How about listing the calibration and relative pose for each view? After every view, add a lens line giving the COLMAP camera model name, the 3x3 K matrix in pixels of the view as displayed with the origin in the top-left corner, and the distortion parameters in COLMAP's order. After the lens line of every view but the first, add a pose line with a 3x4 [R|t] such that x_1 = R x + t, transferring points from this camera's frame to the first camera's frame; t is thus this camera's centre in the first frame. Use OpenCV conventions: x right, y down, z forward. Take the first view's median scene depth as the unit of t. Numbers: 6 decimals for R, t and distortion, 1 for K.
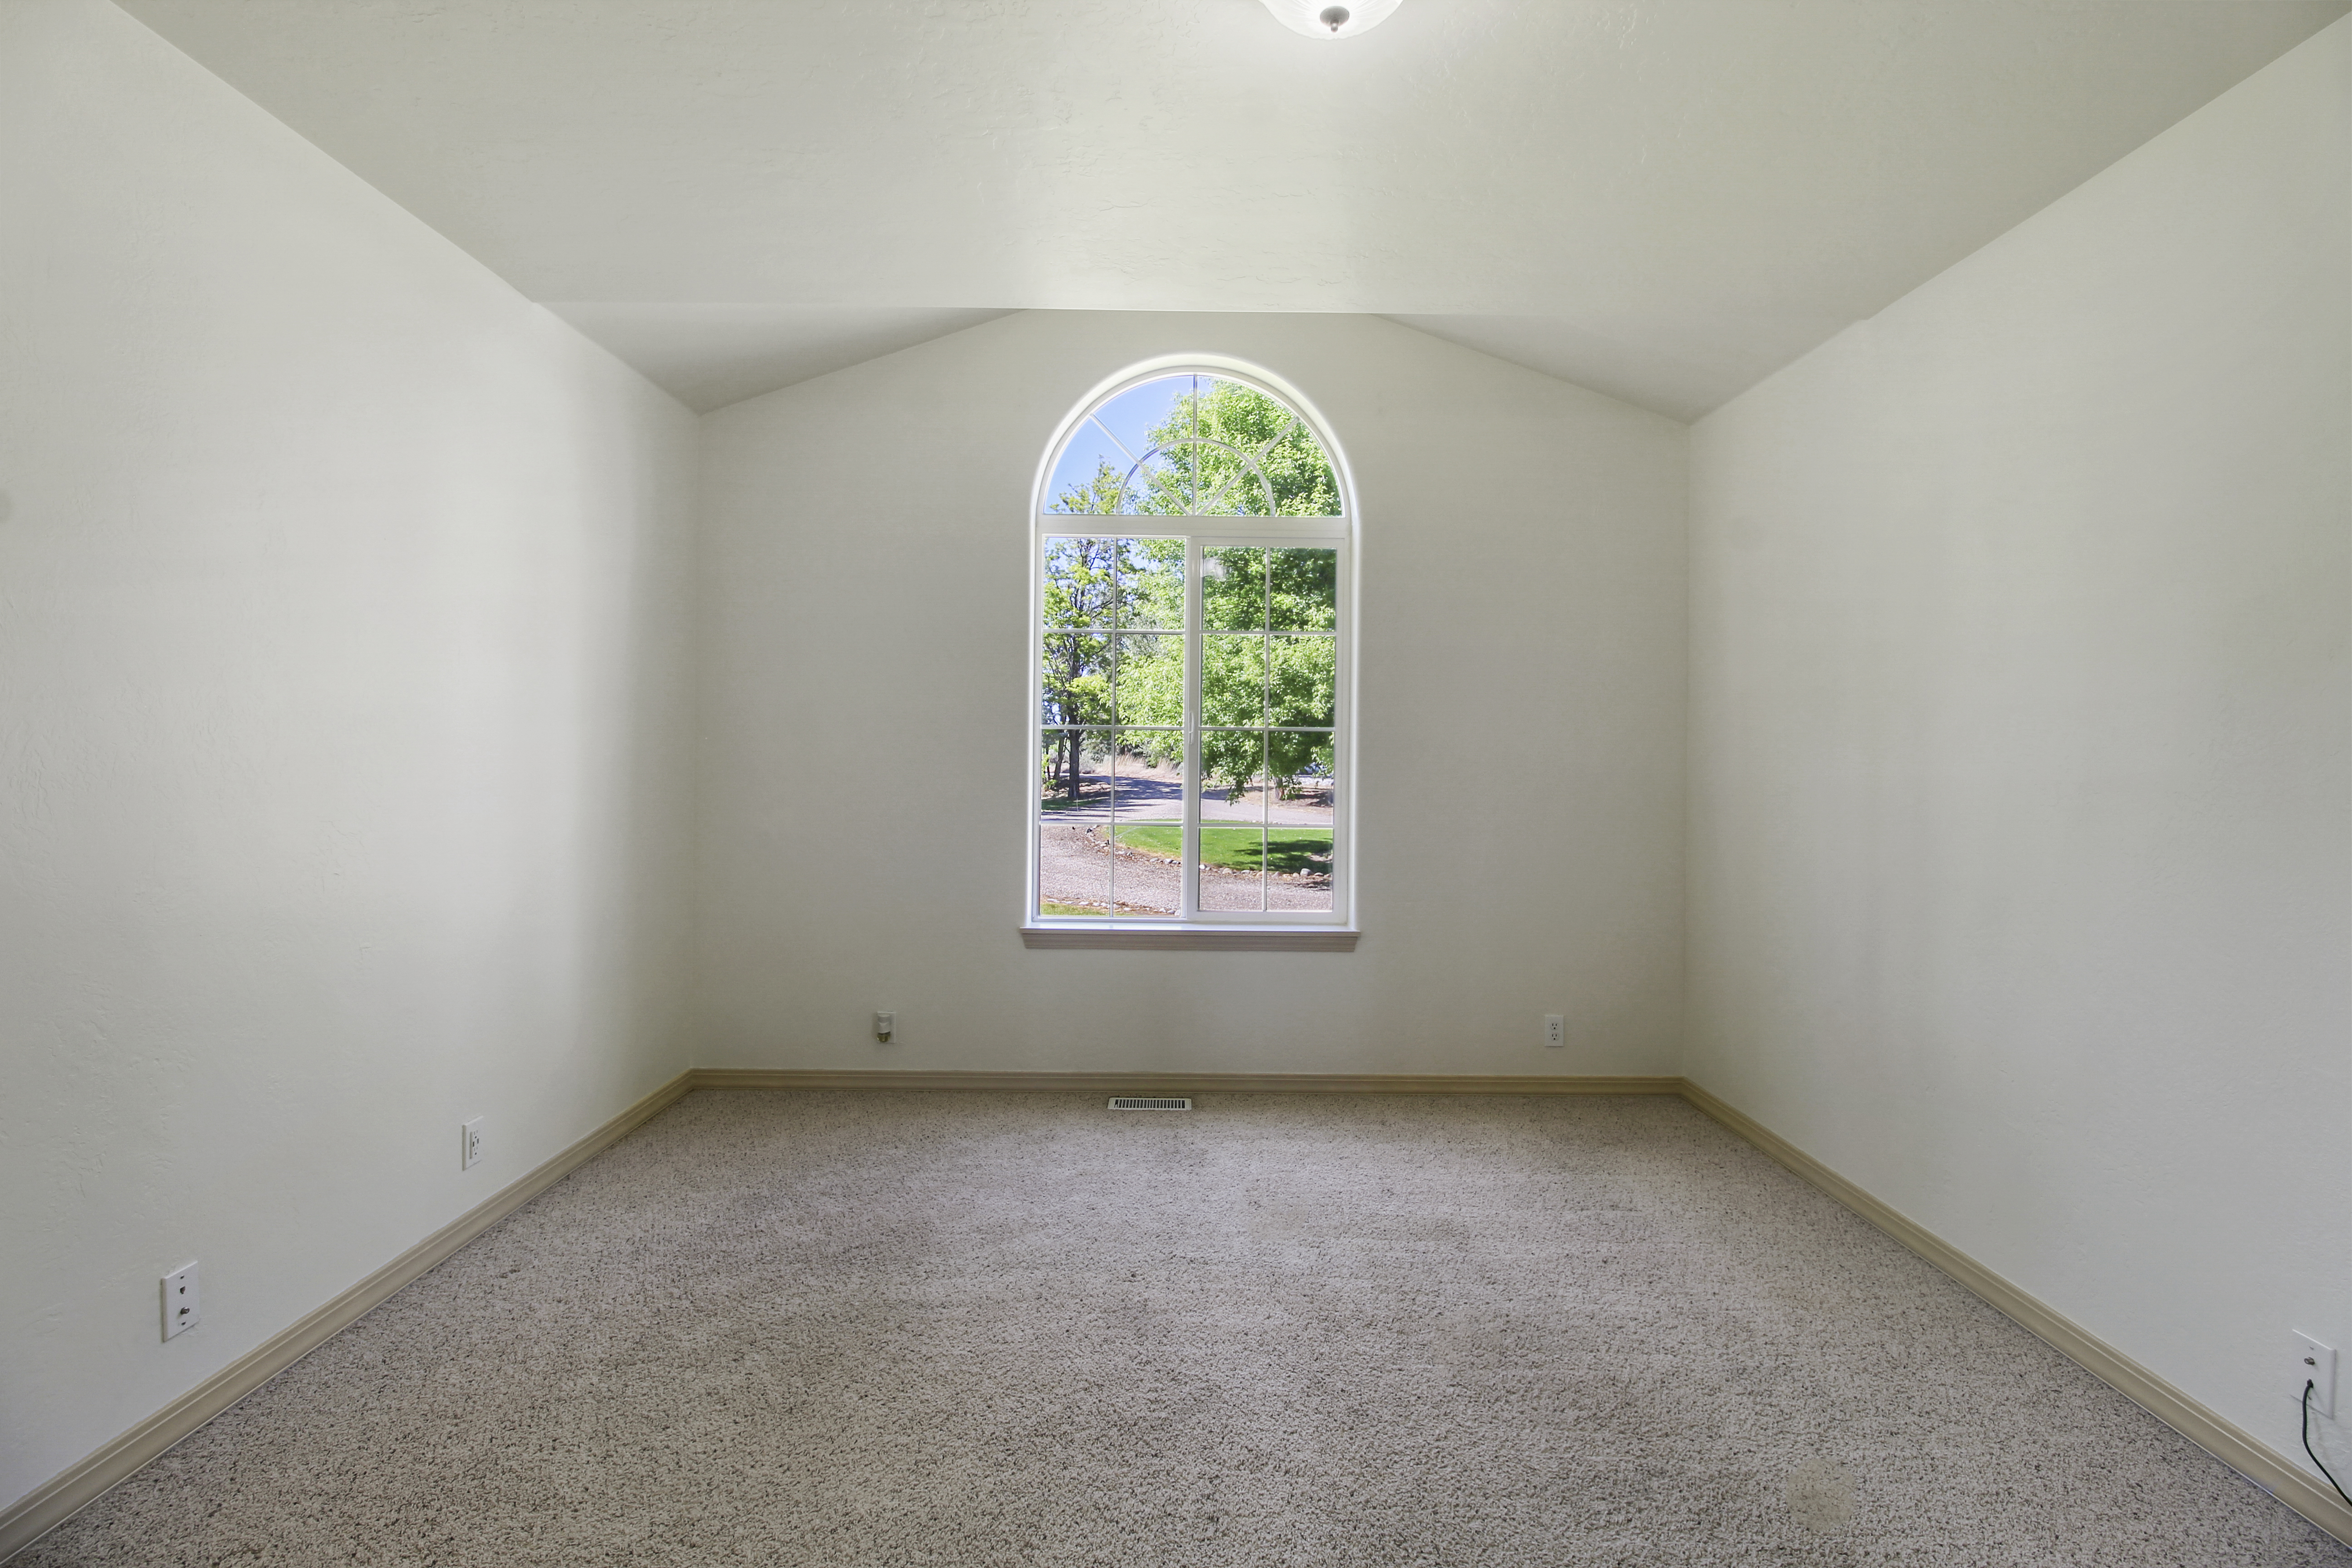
lens RADIAL K [[1098.3, 0, 1186.5], [0, 1098.3, 768.0], [0, 0, 1]] dist [-0.004016, -0.007426]
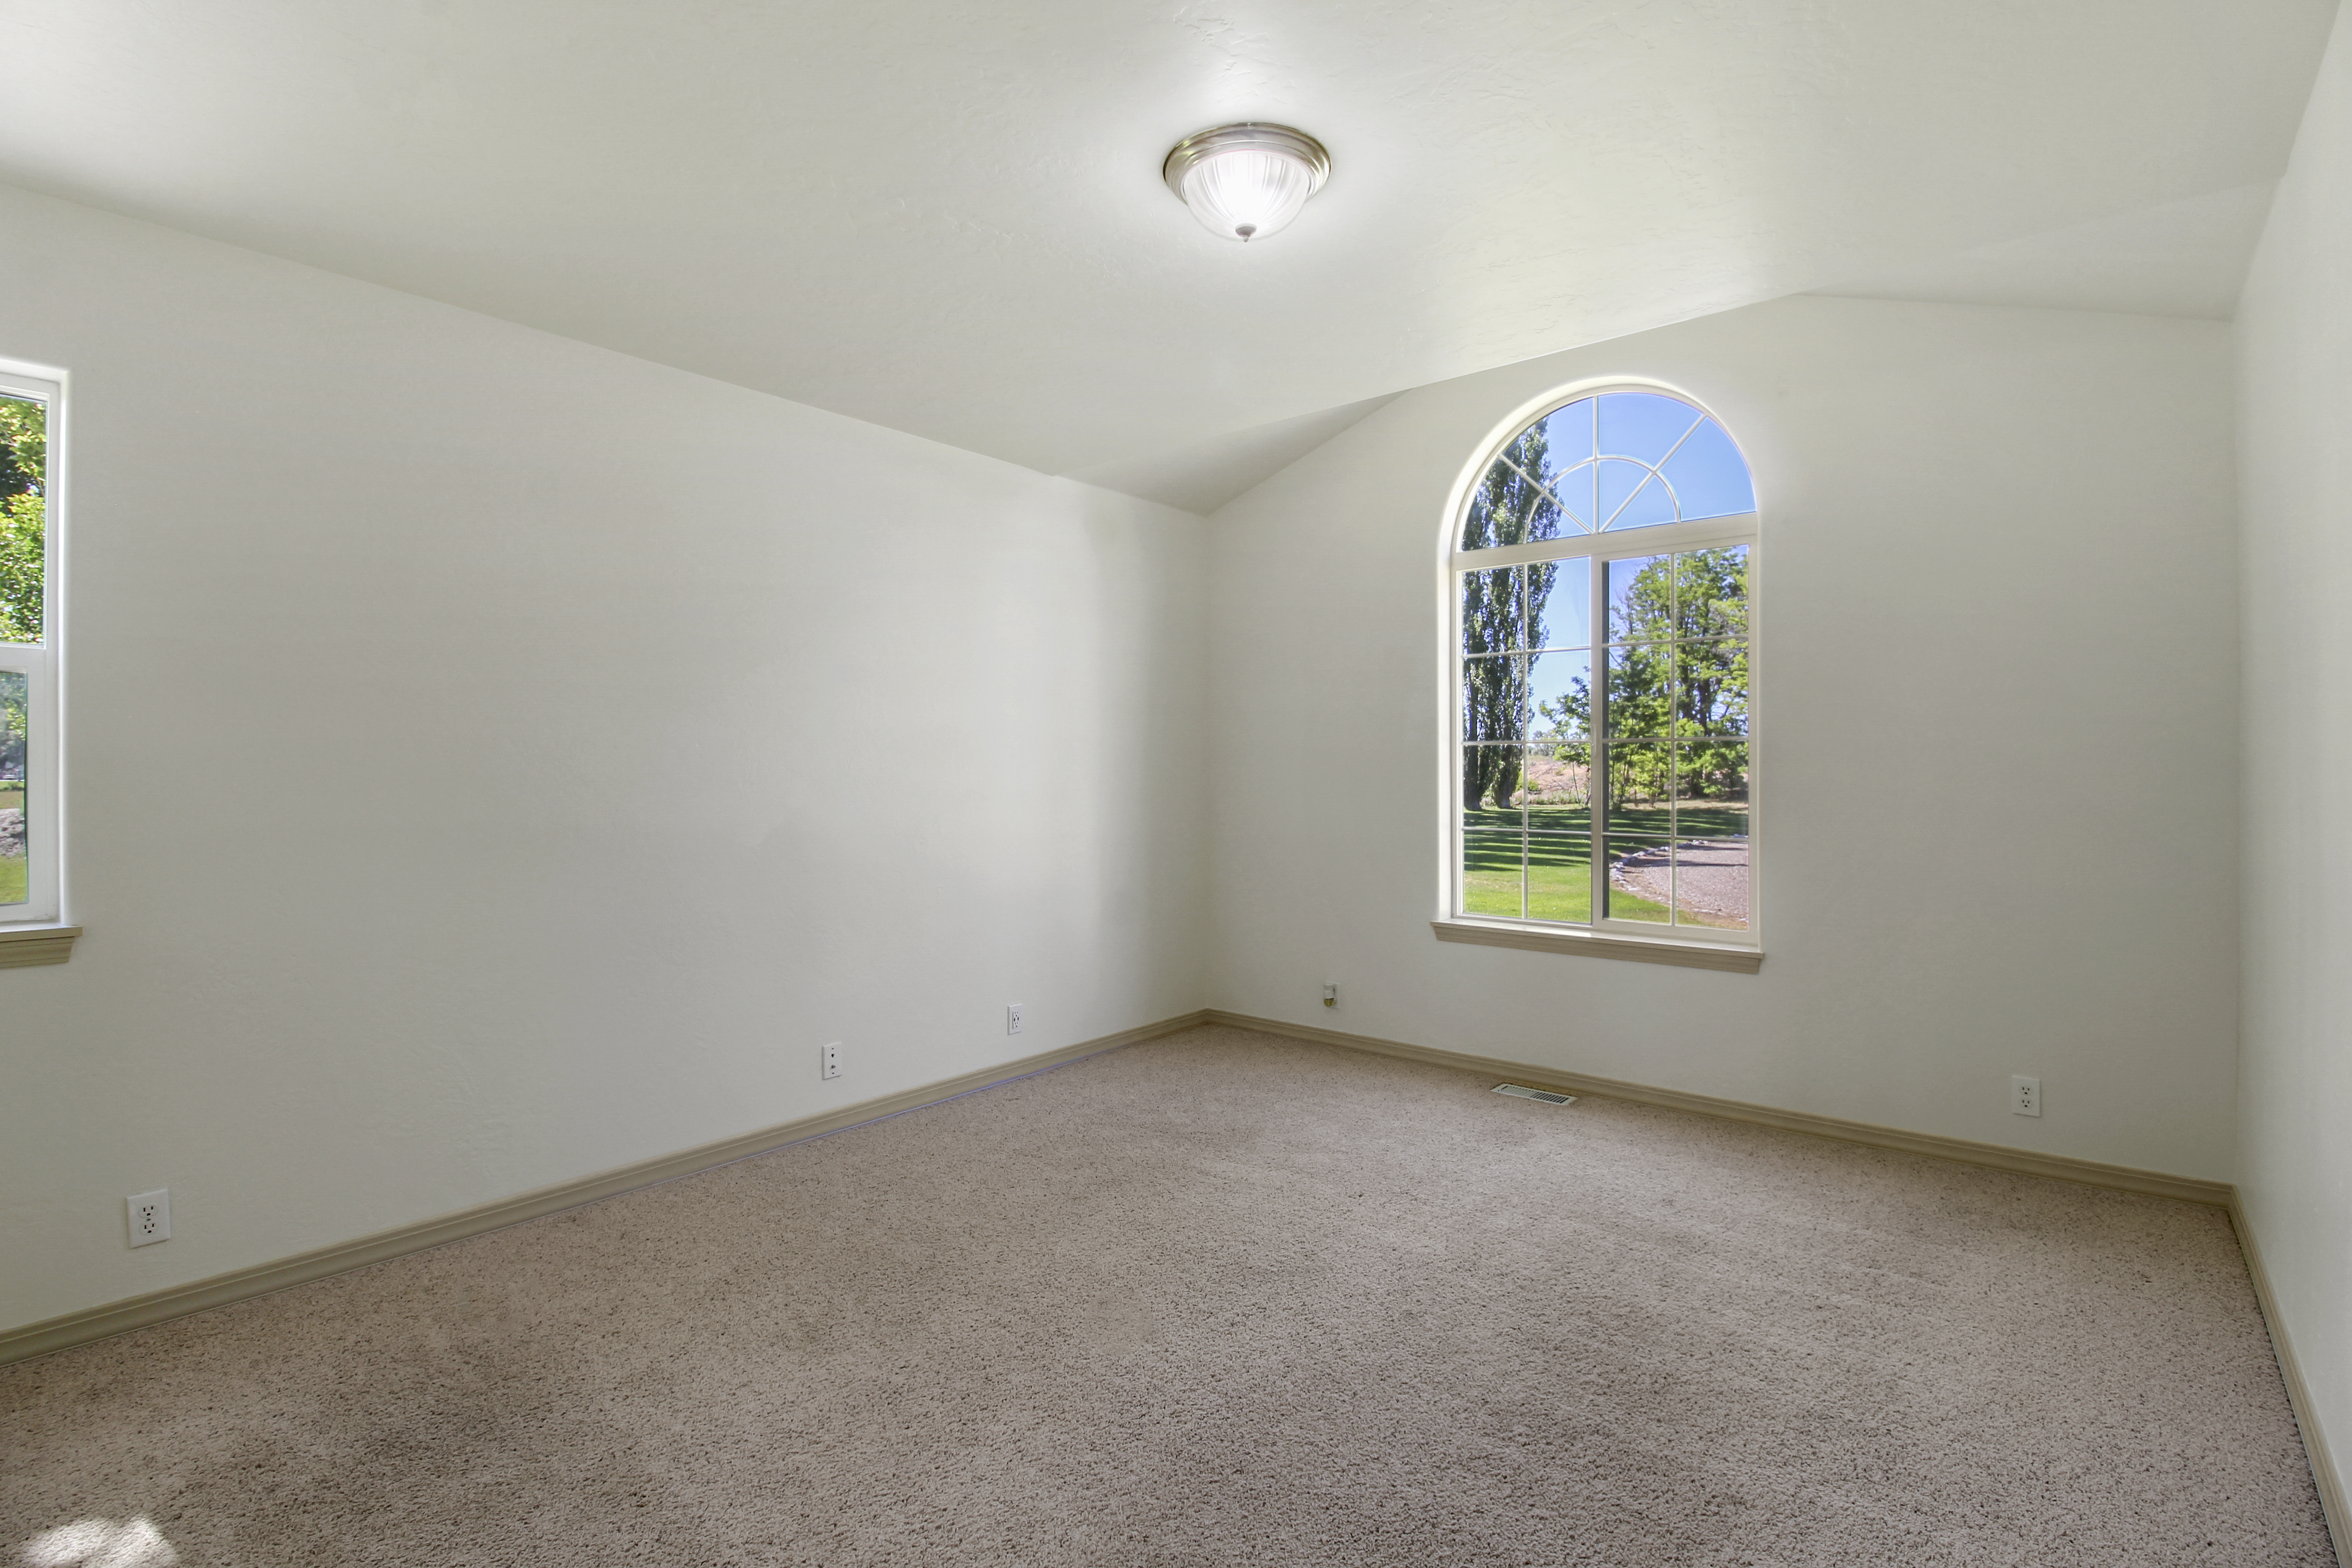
lens RADIAL K [[1098.3, 0, 1166.1], [0, 1098.3, 769.4], [0, 0, 1]] dist [-0.004016, -0.007426]
pose [[0.762070, -0.010499, -0.647409, 0.395009], [0.000630, 0.999880, -0.015474, 0.006614], [0.647494, 0.011385, 0.761986, -0.048027]]
